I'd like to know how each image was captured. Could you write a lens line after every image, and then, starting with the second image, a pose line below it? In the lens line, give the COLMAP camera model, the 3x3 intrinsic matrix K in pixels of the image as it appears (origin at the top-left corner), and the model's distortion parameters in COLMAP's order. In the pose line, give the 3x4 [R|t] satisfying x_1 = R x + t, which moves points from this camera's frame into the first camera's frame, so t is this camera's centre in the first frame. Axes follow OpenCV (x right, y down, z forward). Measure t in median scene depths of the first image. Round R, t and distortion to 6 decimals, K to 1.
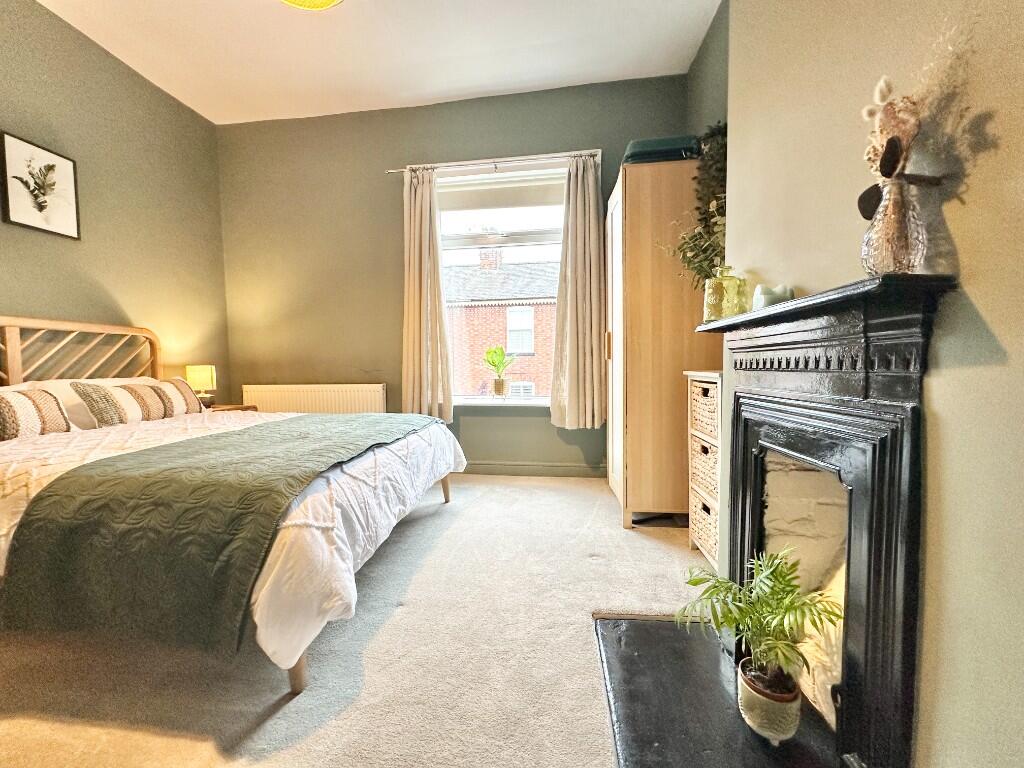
lens RADIAL K [[408.6, 0, 511.5], [0, 408.6, 385.4], [0, 0, 1]] dist [-0.001913, 0.000128]
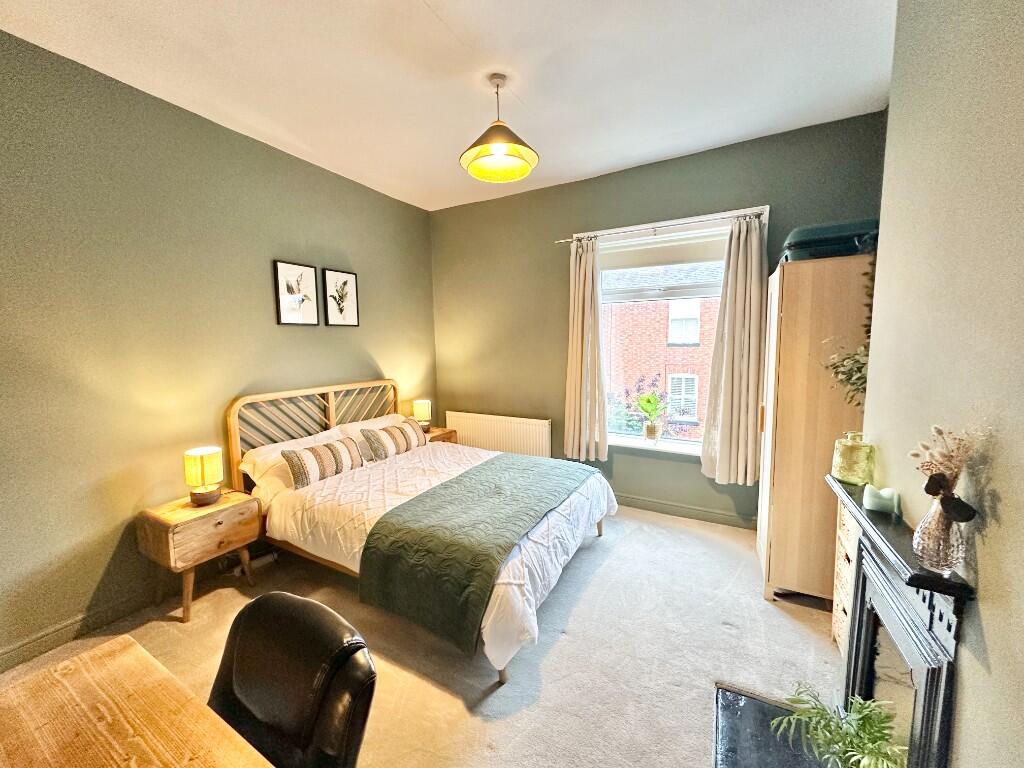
lens RADIAL K [[408.6, 0, 509.3], [0, 408.6, 383.4], [0, 0, 1]] dist [-0.001913, 0.000128]
pose [[0.927056, 0.036931, -0.373101, 0.032425], [-0.016010, 0.998129, 0.059016, -0.289165], [0.374582, -0.048738, 0.925912, -0.236317]]
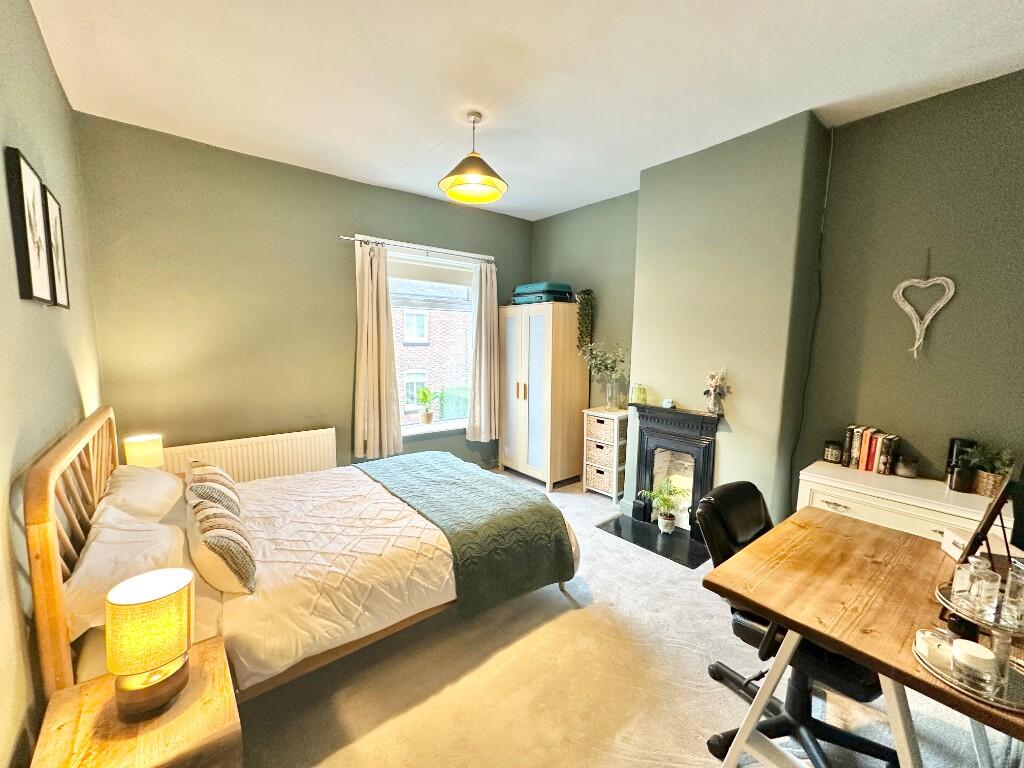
lens RADIAL K [[408.6, 0, 513.6], [0, 408.6, 384.3], [0, 0, 1]] dist [-0.001913, 0.000128]
pose [[0.692115, -0.062781, 0.719052, -1.241349], [0.021375, 0.997556, 0.066524, -0.293759], [-0.721471, -0.030673, 0.691765, -0.180054]]
